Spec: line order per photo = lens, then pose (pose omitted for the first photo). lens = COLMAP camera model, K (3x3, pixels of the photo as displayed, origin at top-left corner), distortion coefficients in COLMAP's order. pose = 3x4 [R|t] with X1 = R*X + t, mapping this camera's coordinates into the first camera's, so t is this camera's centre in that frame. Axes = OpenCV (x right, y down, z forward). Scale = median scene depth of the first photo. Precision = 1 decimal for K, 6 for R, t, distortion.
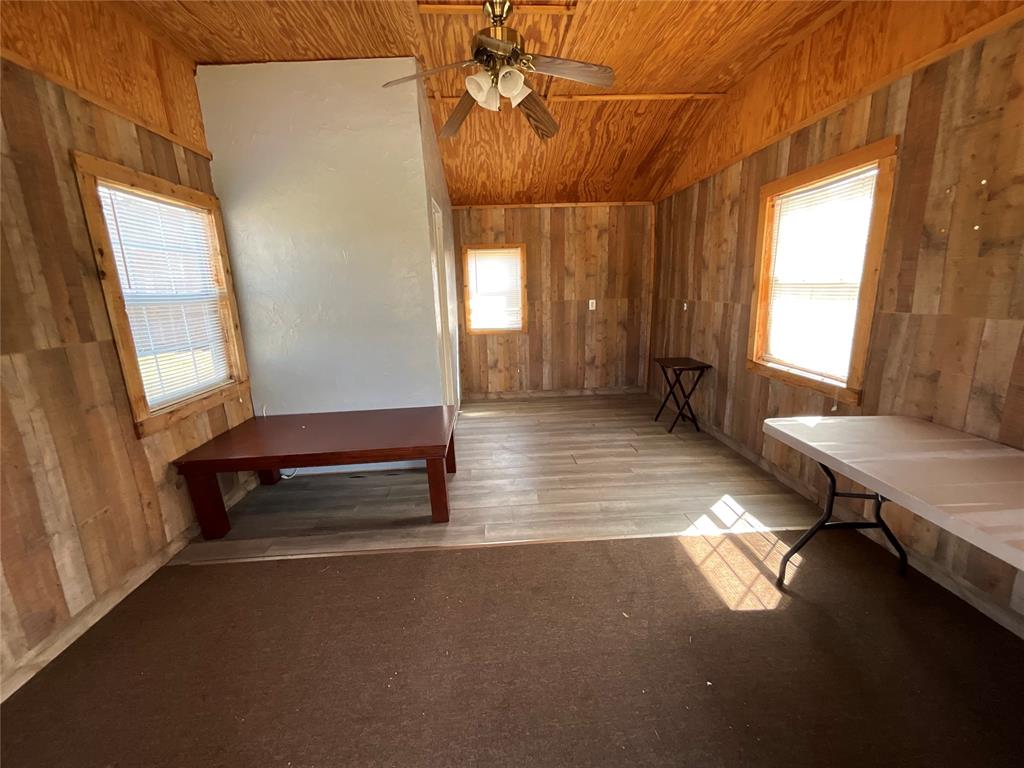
lens RADIAL K [[438.0, 0, 512.0], [0, 438.0, 384.0], [0, 0, 1]] dist [0.001125, 0.000660]
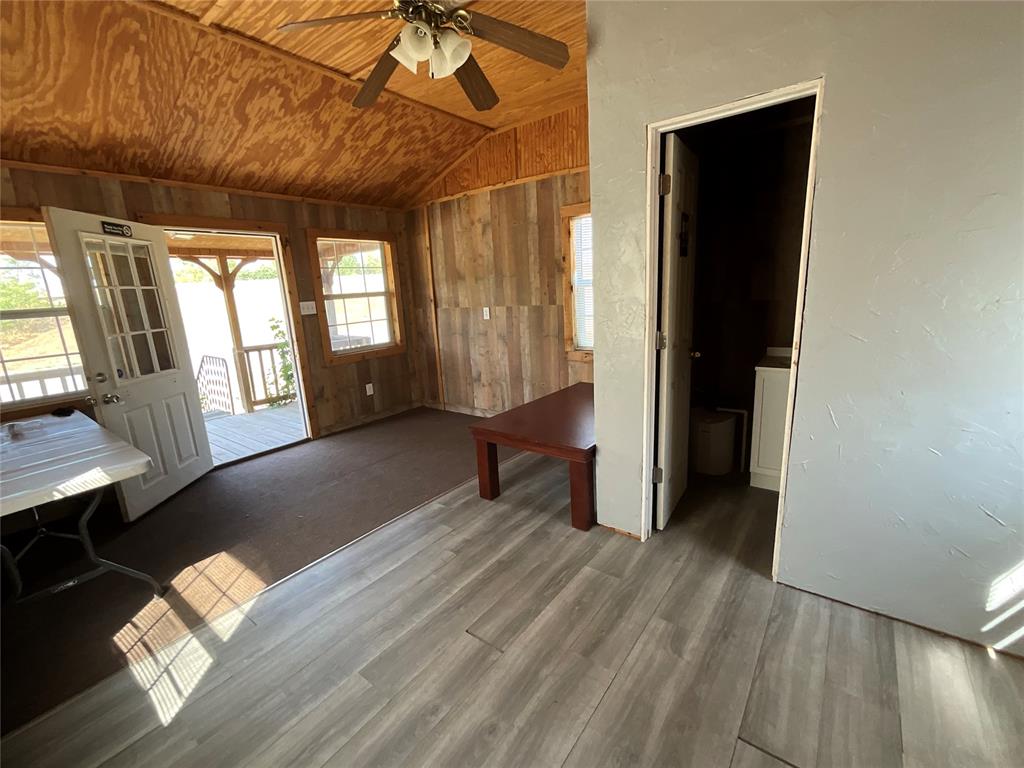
lens RADIAL K [[438.0, 0, 512.0], [0, 438.0, 384.0], [0, 0, 1]] dist [0.001125, 0.000660]
pose [[-0.646161, 0.238434, -0.725000, 0.578264], [-0.091958, 0.918702, 0.384096, -0.413761], [0.757641, 0.314857, -0.571704, 1.689900]]
